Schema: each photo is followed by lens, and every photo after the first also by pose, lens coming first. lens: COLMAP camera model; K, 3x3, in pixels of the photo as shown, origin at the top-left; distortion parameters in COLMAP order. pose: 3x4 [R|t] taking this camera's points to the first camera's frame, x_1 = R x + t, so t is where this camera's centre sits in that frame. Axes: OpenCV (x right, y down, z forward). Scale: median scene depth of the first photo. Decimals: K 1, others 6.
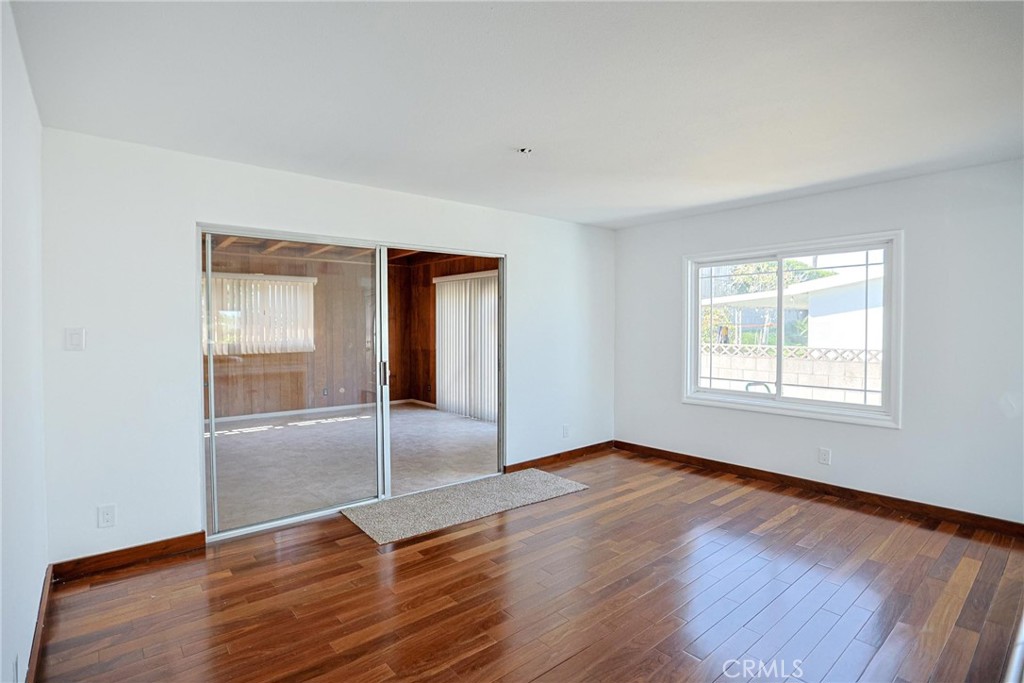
lens RADIAL K [[510.8, 0, 516.6], [0, 510.8, 340.6], [0, 0, 1]] dist [-0.018553, 0.002810]
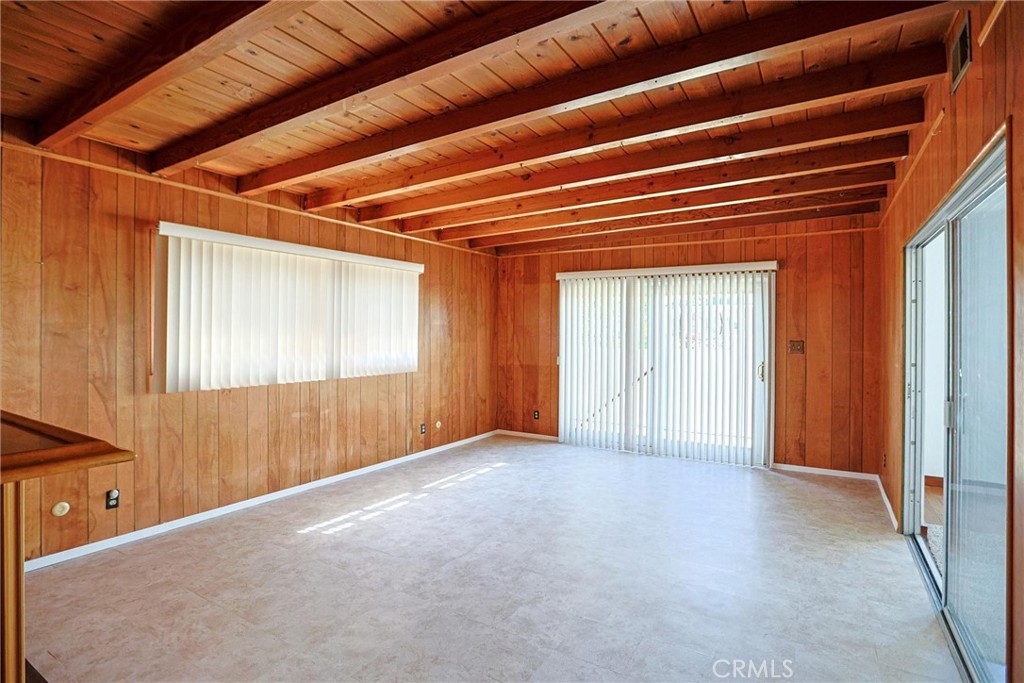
lens RADIAL K [[510.8, 0, 516.0], [0, 510.8, 332.9], [0, 0, 1]] dist [-0.018553, 0.002810]
pose [[0.947891, 0.007047, 0.318518, -0.466330], [0.004730, 0.999334, -0.036186, -0.003725], [-0.318561, 0.035807, 0.947226, 0.285165]]
